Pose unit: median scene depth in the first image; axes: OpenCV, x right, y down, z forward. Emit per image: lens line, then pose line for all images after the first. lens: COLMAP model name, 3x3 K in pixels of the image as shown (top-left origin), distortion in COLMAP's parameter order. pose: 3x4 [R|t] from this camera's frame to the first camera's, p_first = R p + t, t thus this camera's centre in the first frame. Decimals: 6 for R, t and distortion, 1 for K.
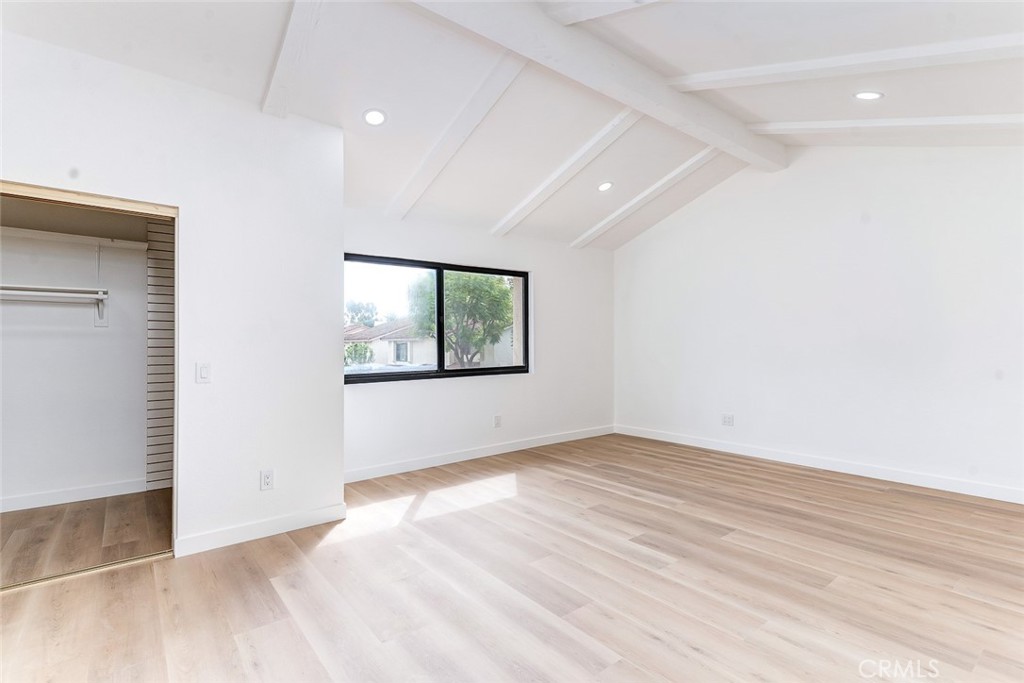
lens RADIAL K [[484.3, 0, 514.0], [0, 484.3, 341.5], [0, 0, 1]] dist [0.016582, -0.000324]
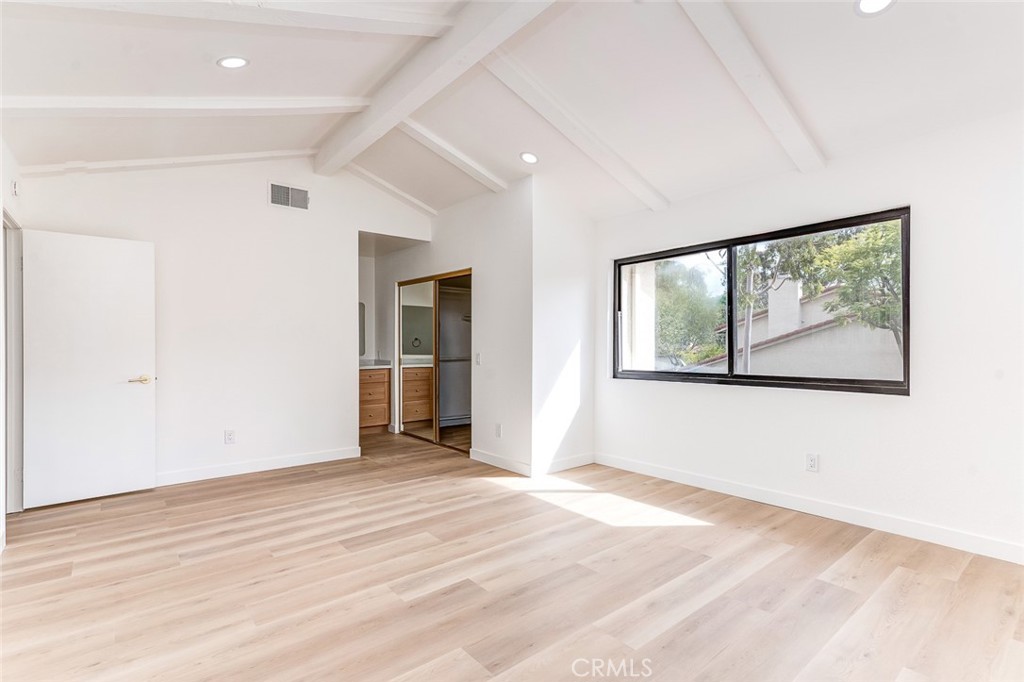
lens RADIAL K [[484.3, 0, 514.0], [0, 484.3, 341.0], [0, 0, 1]] dist [0.016582, -0.000324]
pose [[0.015064, 0.001293, -0.999886, 1.007216], [0.009629, 0.999953, 0.001438, -0.000332], [0.999840, -0.009649, 0.015051, 1.006319]]
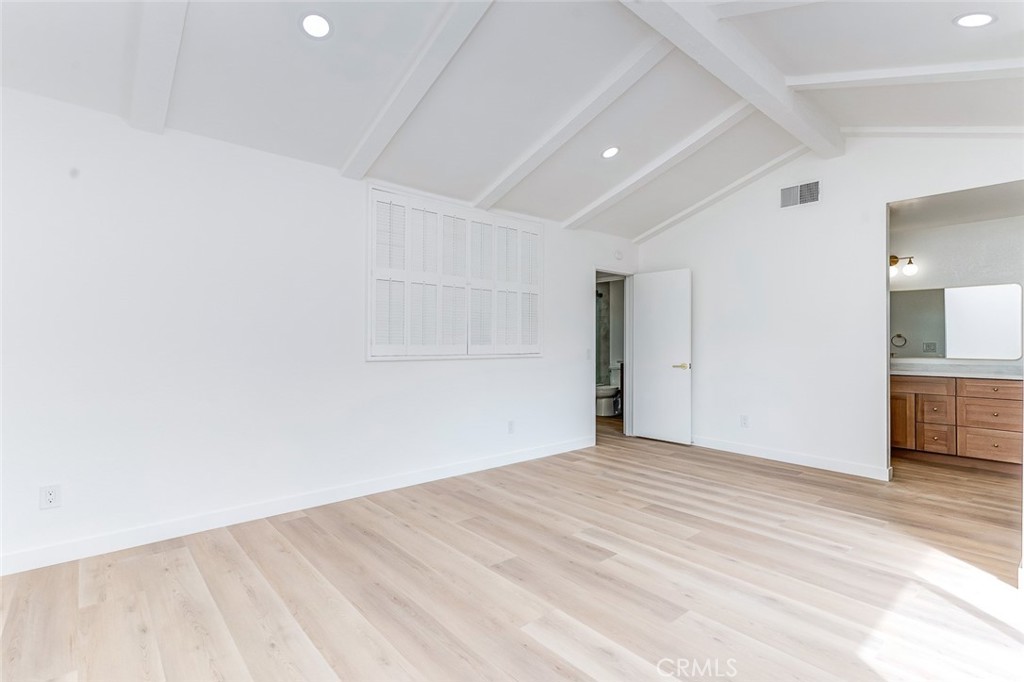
lens RADIAL K [[484.3, 0, 514.0], [0, 484.3, 341.0], [0, 0, 1]] dist [0.016582, -0.000324]
pose [[-0.998618, 0.001746, -0.052533, 0.450239], [0.002107, 0.999975, -0.006815, 0.009752], [0.052520, -0.006916, -0.998596, 1.800113]]
